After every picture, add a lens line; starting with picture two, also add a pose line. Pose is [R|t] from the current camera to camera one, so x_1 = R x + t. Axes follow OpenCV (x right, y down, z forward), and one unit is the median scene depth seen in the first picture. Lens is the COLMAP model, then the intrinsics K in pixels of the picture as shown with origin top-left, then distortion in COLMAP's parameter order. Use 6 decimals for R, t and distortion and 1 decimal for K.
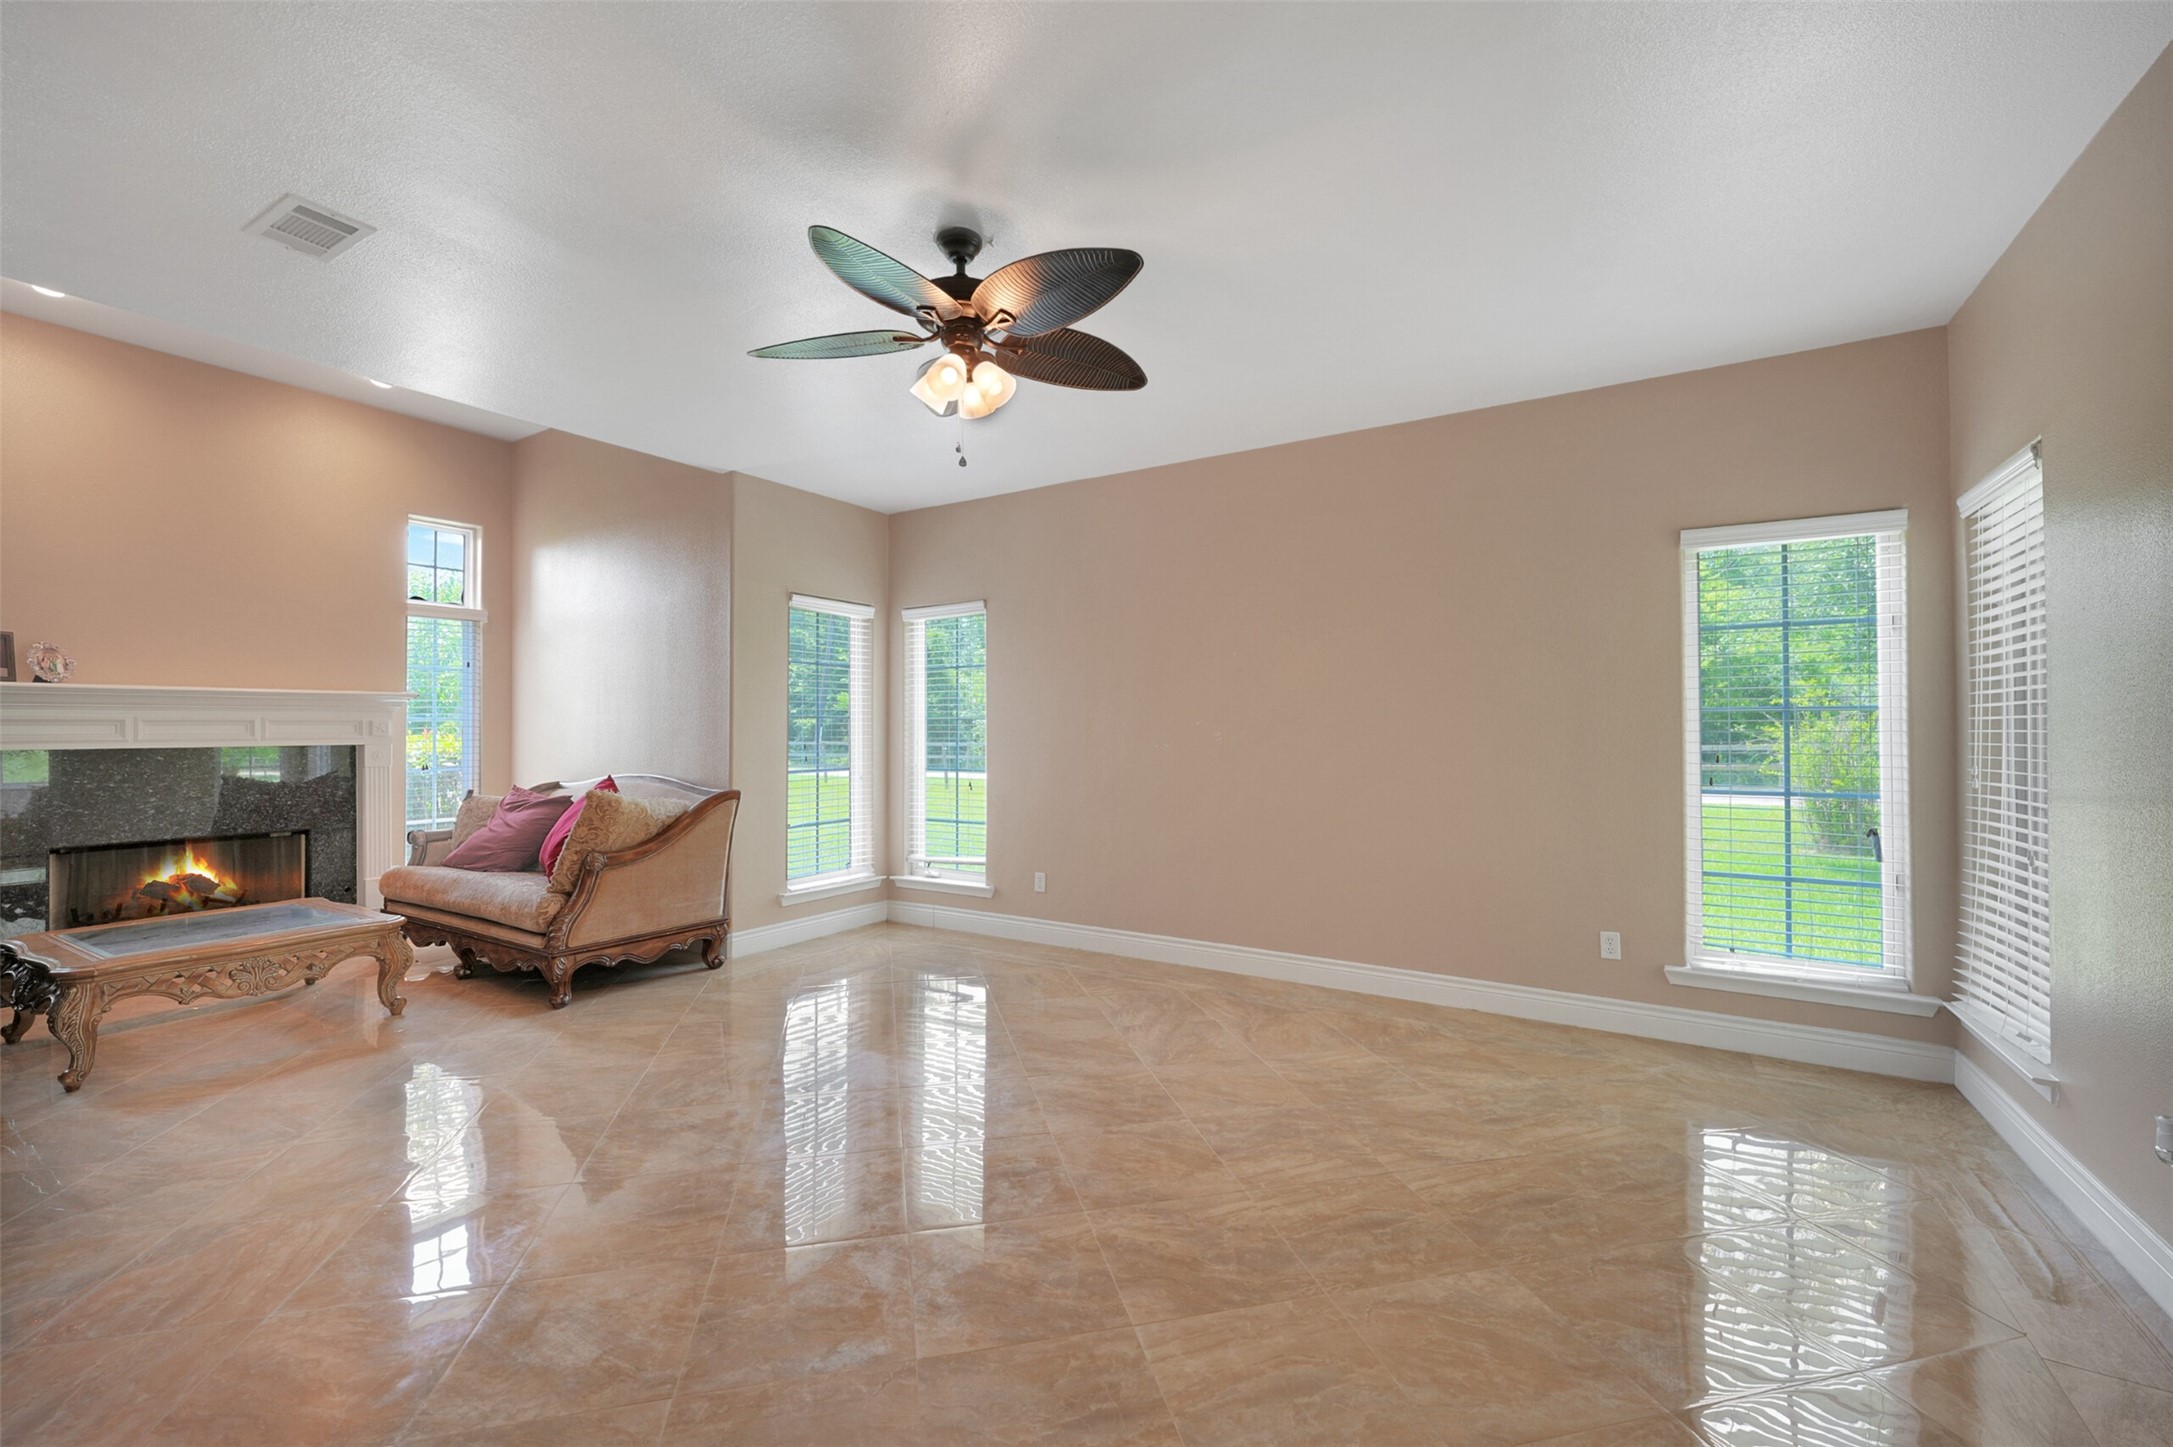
lens RADIAL K [[875.1, 0, 1078.4], [0, 875.1, 721.1], [0, 0, 1]] dist [-0.001305, -0.000308]
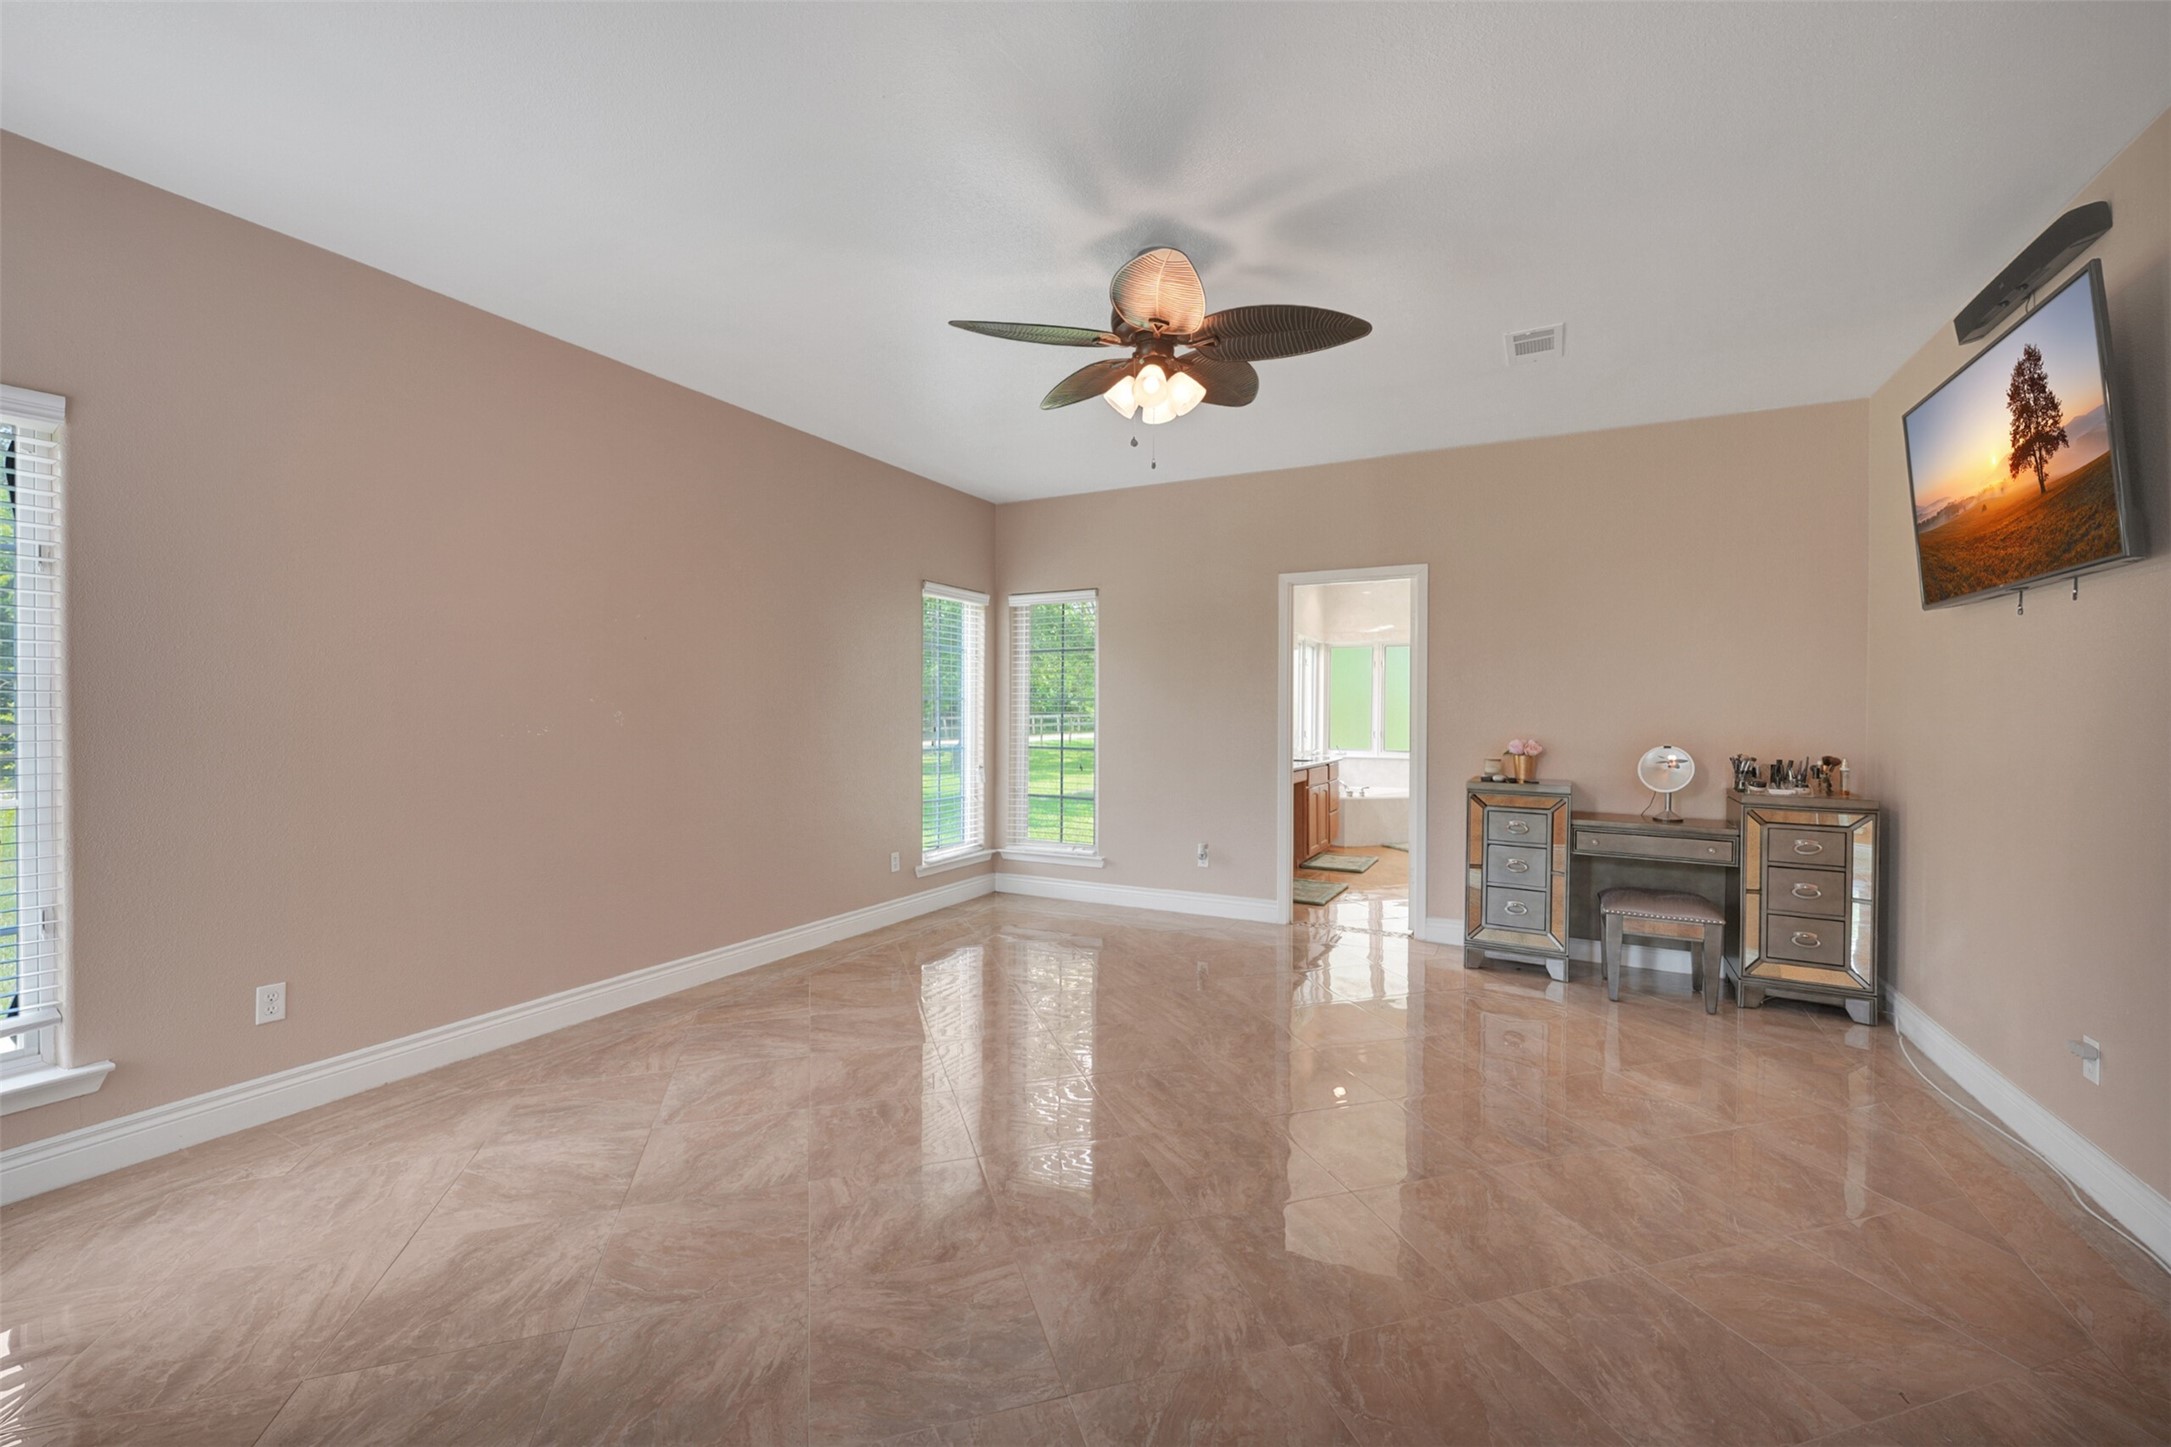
lens RADIAL K [[874.3, 0, 1077.4], [0, 874.3, 721.1], [0, 0, 1]] dist [-0.001305, -0.000308]
pose [[-0.054815, -0.015830, 0.998371, -0.815918], [-0.016401, 0.999754, 0.014951, 0.000214], [-0.998362, -0.015555, -0.055061, 0.770807]]
